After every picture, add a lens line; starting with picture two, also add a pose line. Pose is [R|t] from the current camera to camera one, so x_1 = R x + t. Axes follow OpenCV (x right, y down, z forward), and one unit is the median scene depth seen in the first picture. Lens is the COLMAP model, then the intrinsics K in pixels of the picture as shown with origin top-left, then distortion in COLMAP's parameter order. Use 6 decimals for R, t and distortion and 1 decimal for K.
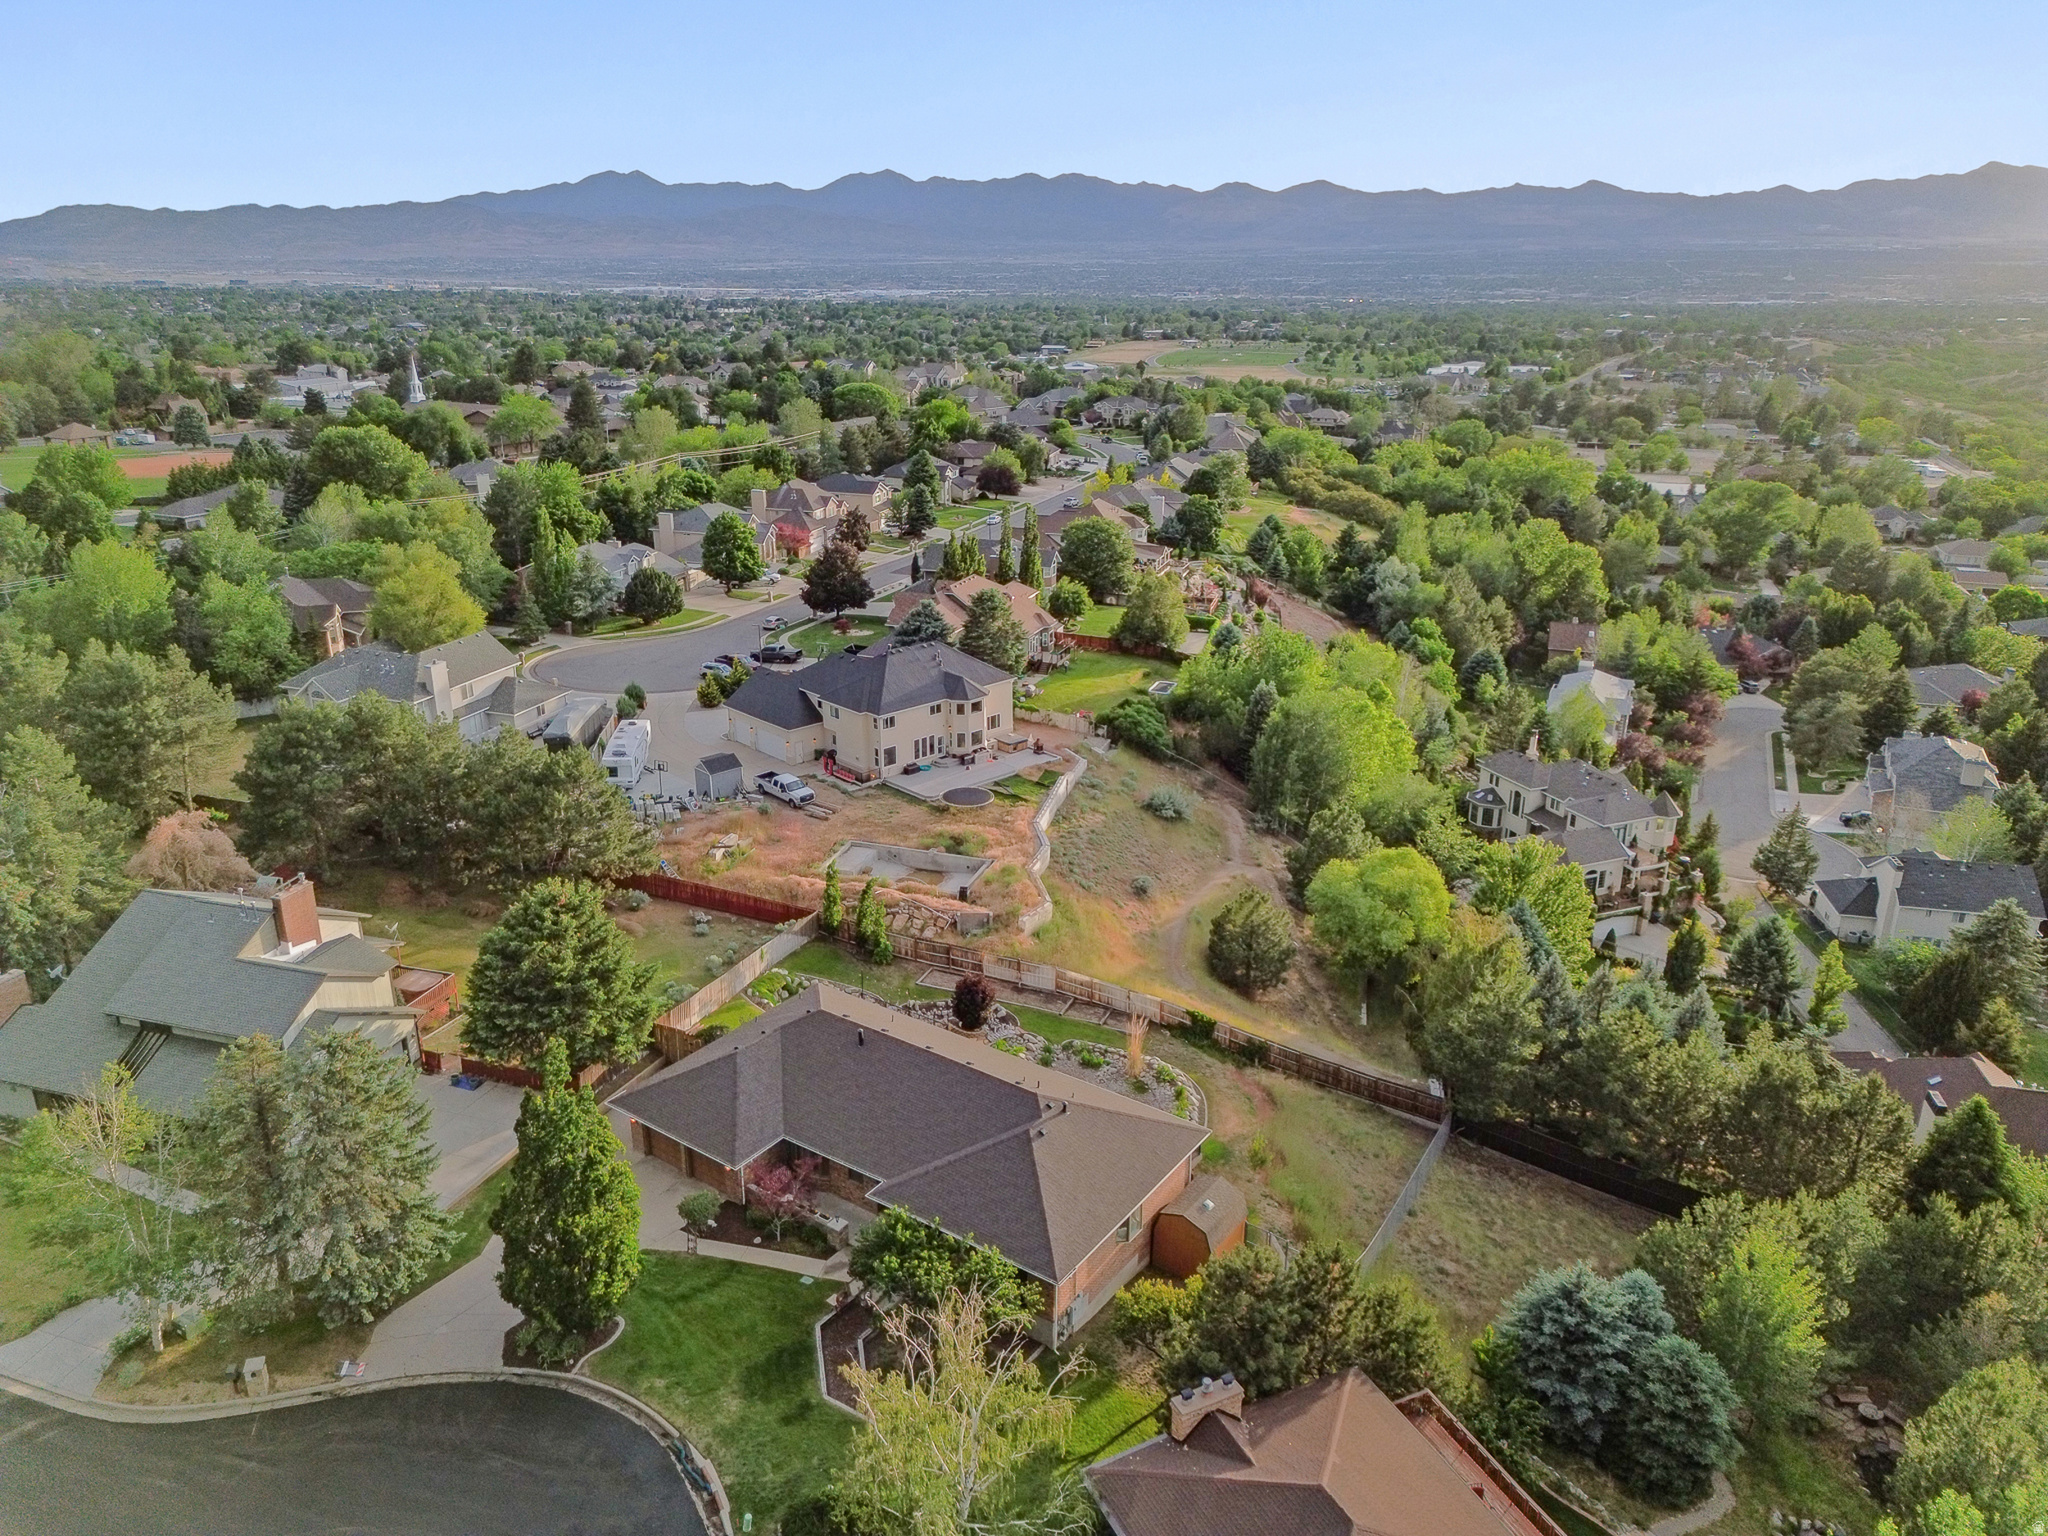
lens RADIAL K [[1439.2, 0, 1017.7], [0, 1439.2, 765.6], [0, 0, 1]] dist [0.076172, -0.062202]
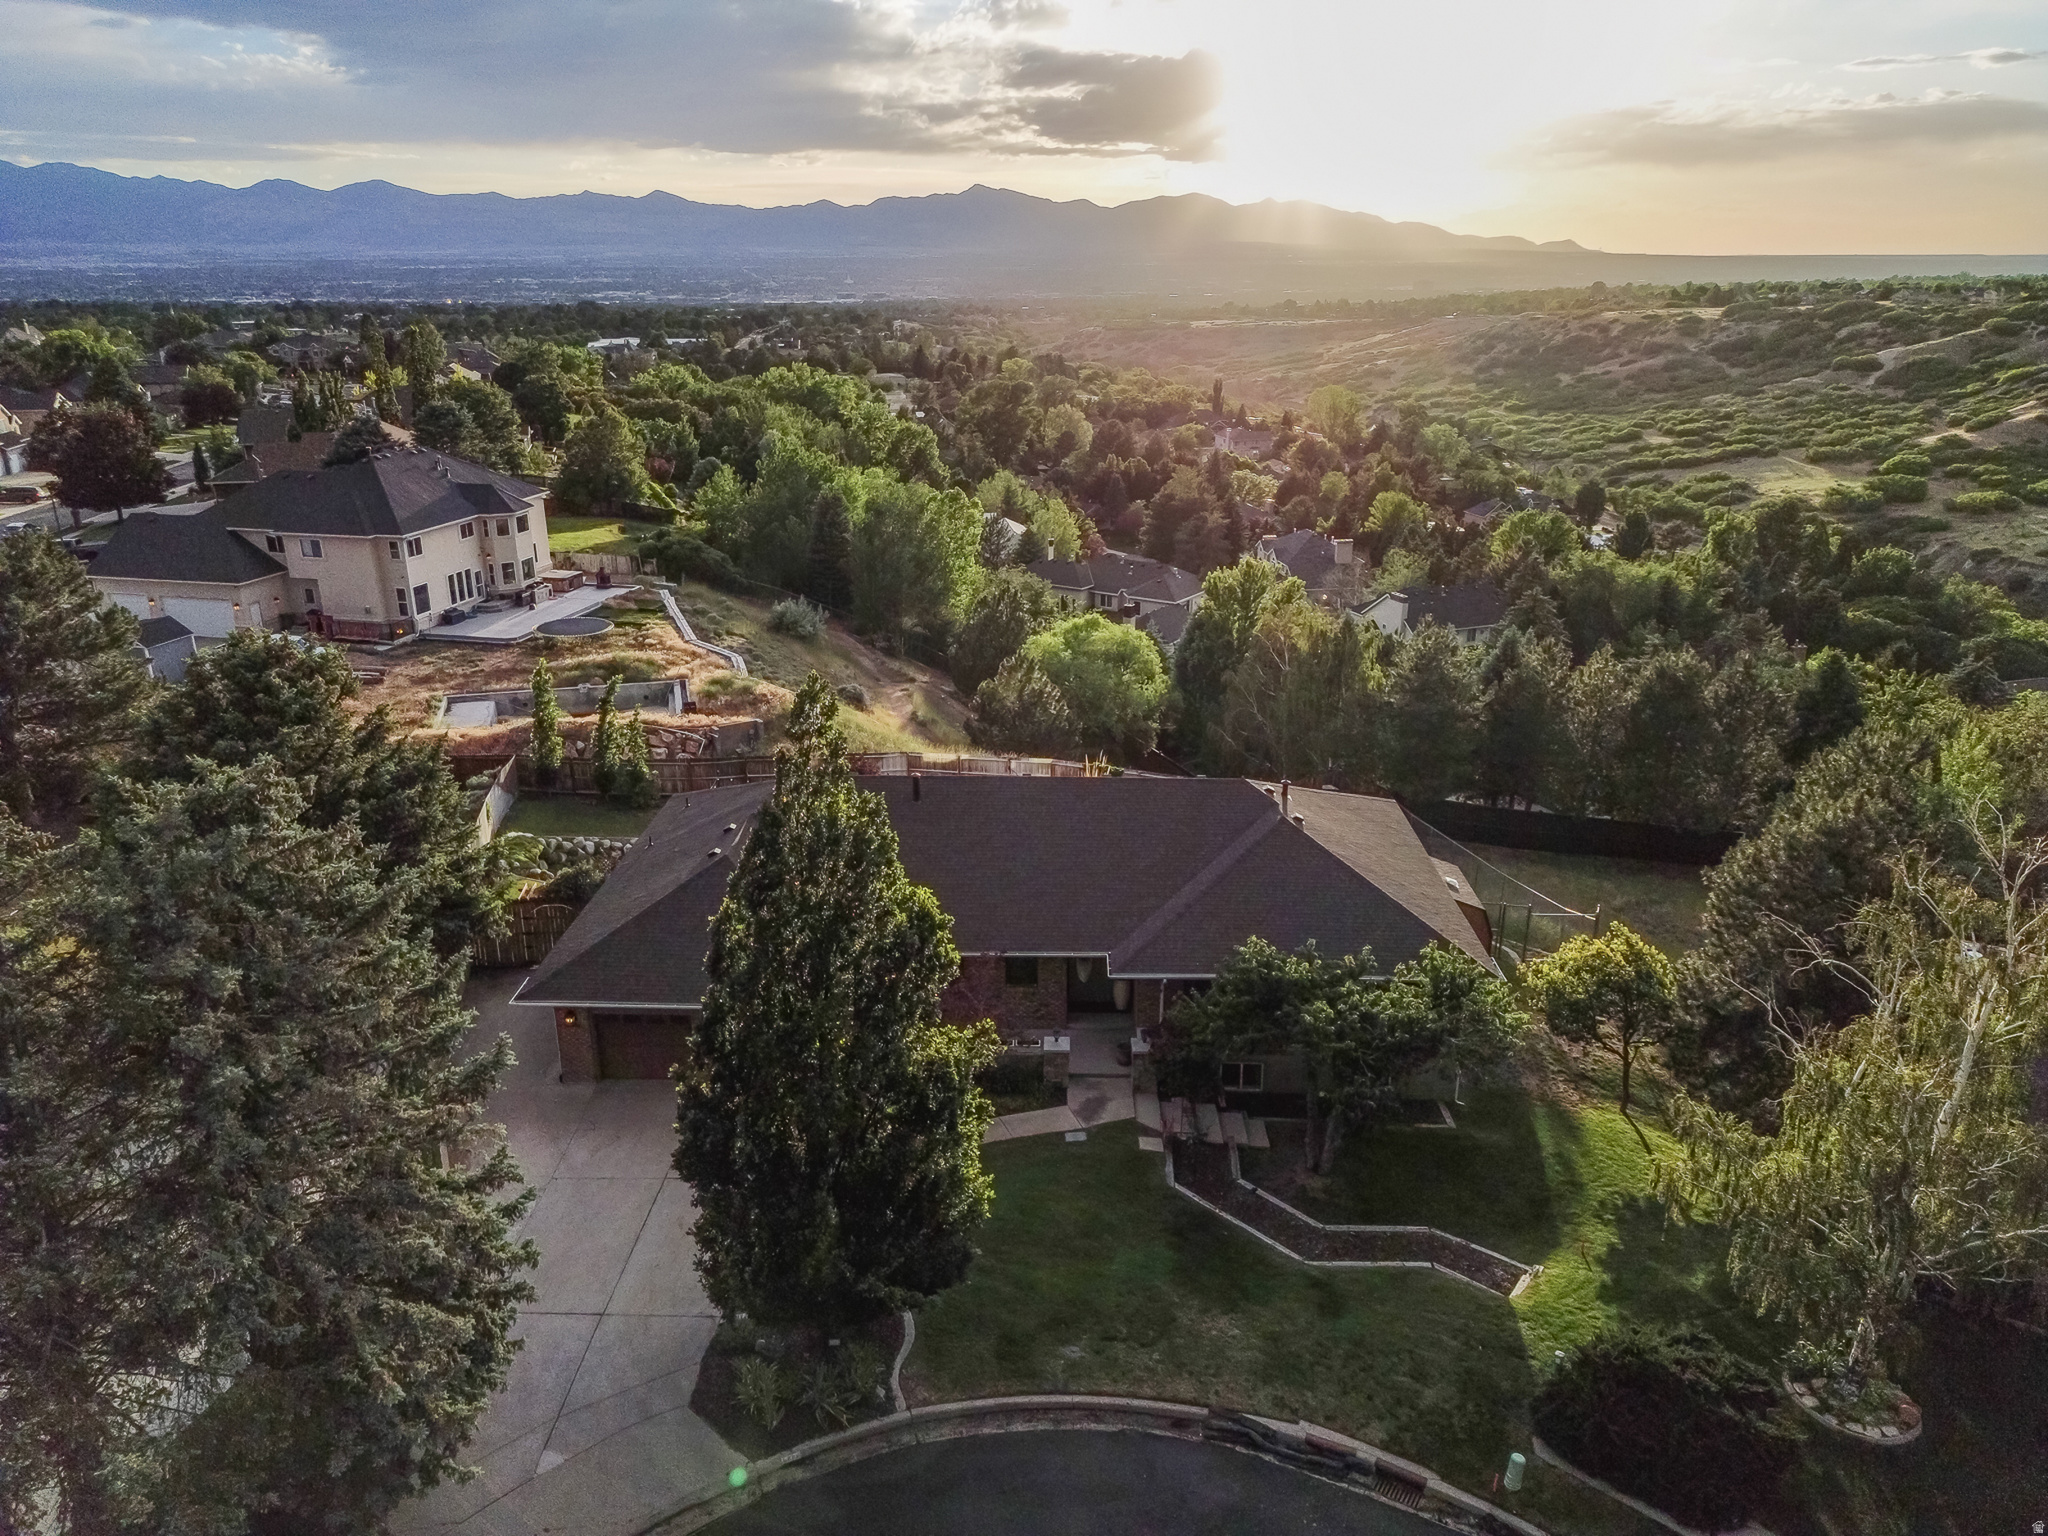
lens RADIAL K [[1439.2, 0, 1017.7], [0, 1439.2, 765.6], [0, 0, 1]] dist [0.076172, -0.062202]
pose [[0.834935, -0.185776, 0.518045, -0.266336], [0.189926, 0.980739, 0.045598, 0.110486], [-0.516538, 0.060319, 0.854137, 0.316749]]
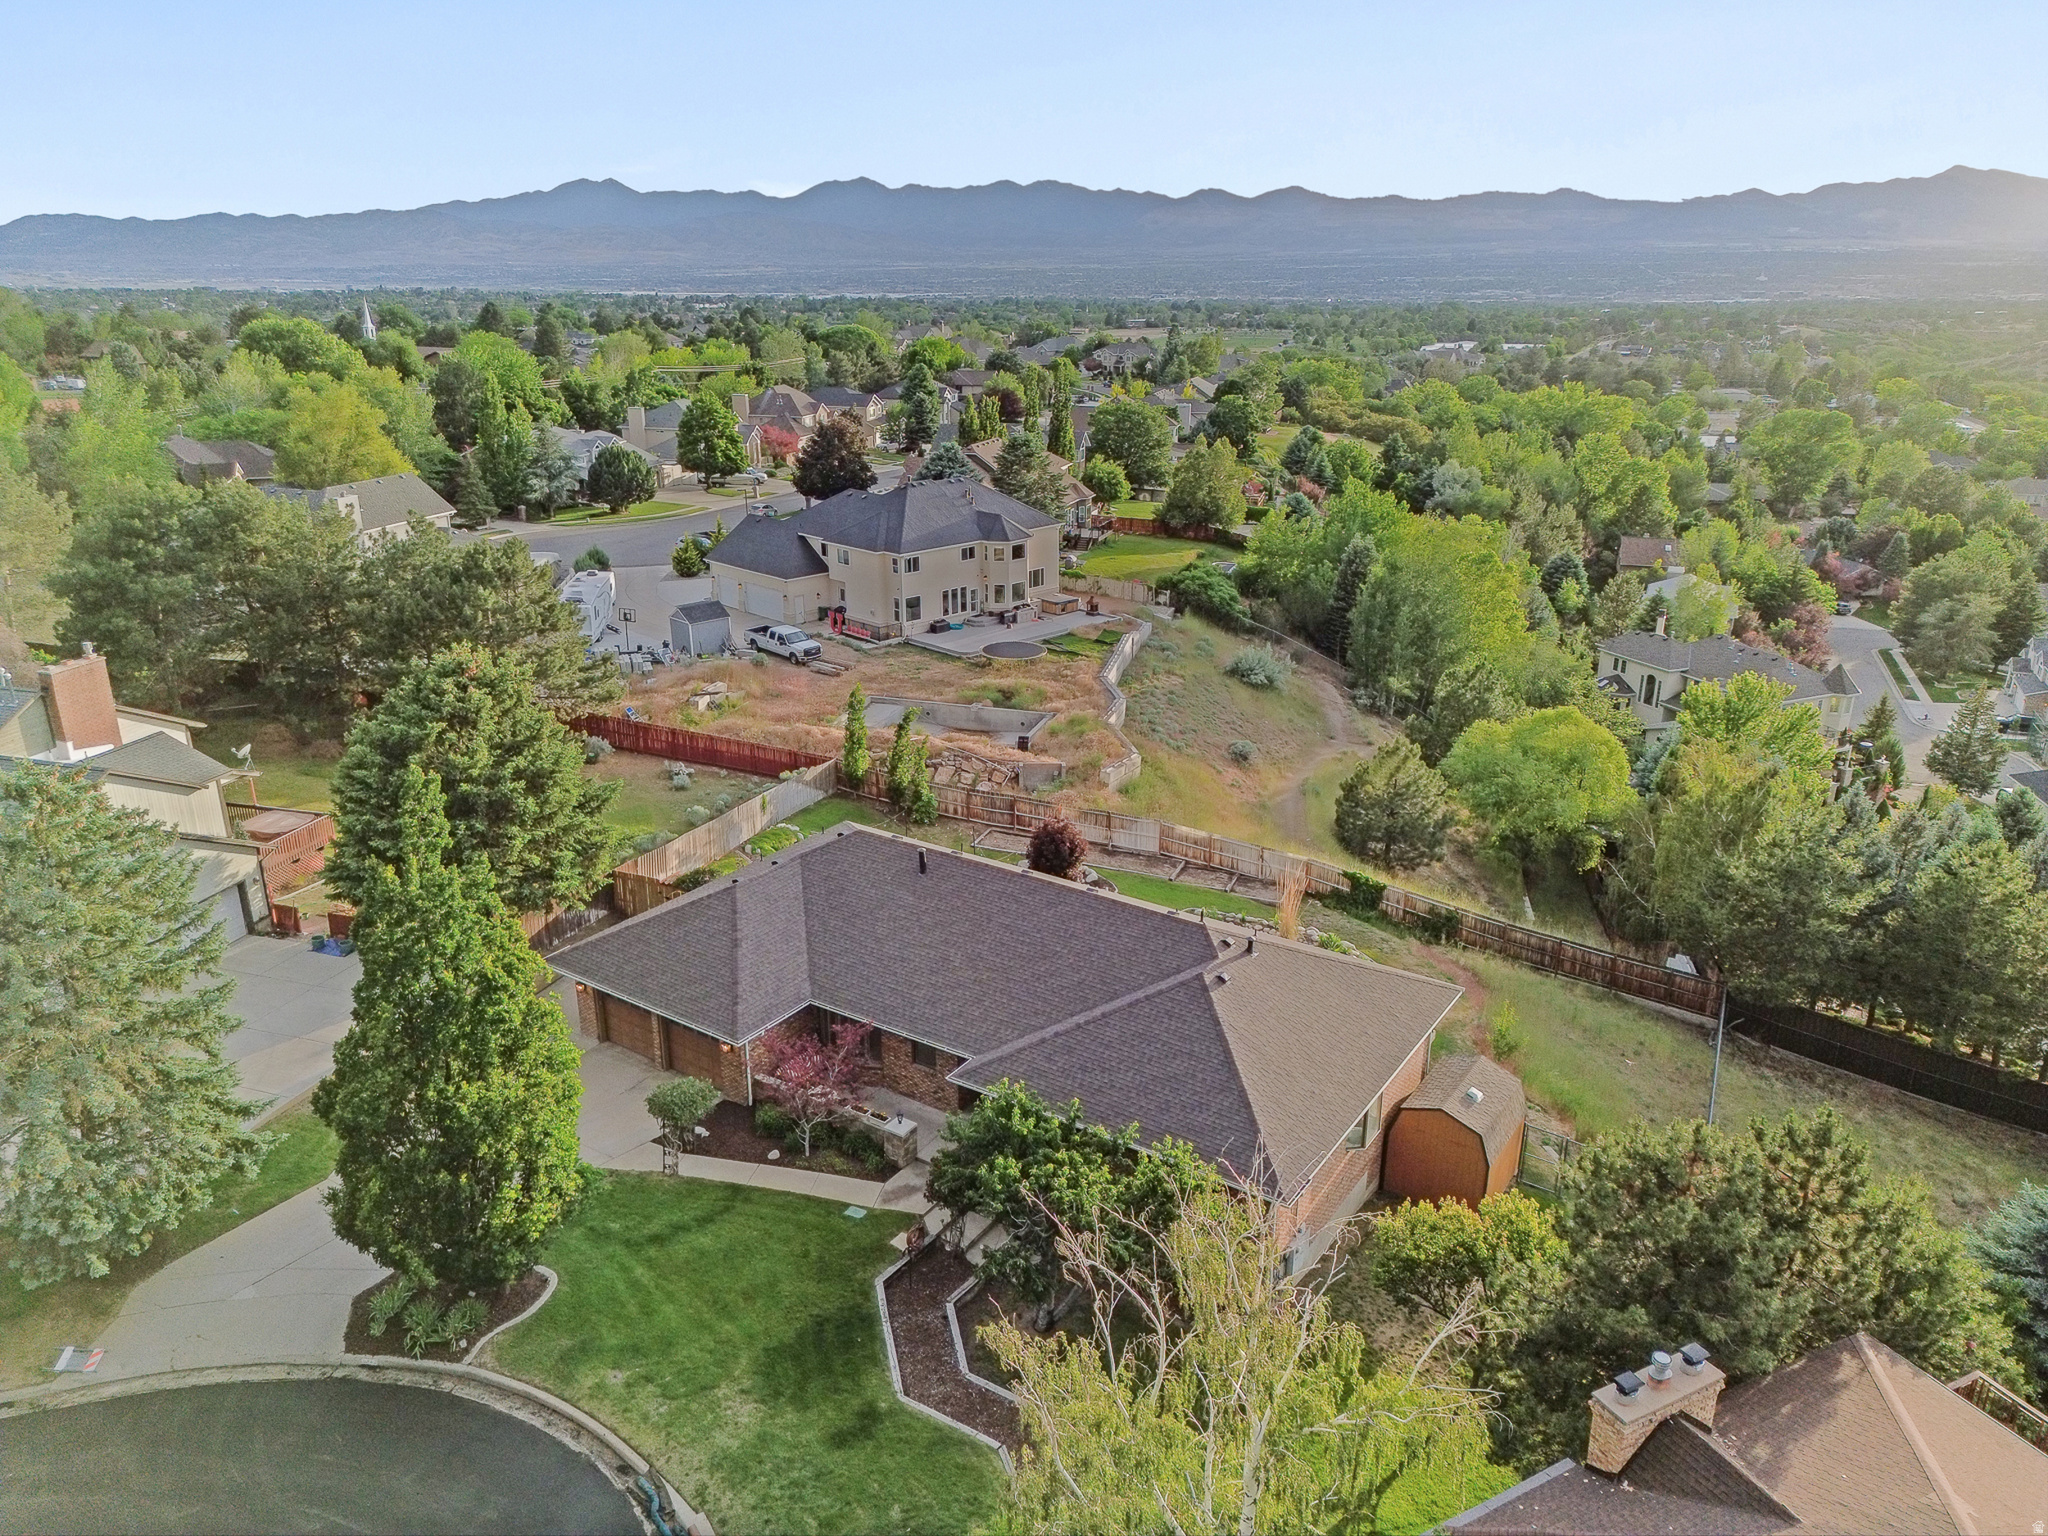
lens RADIAL K [[1436.1, 0, 1014.6], [0, 1436.1, 763.1], [0, 0, 1]] dist [0.074435, -0.063358]
pose [[0.999874, -0.009795, 0.012513, -0.050987], [0.009907, 0.999911, -0.008913, 0.103278], [-0.012424, 0.009036, 0.999882, 0.232454]]
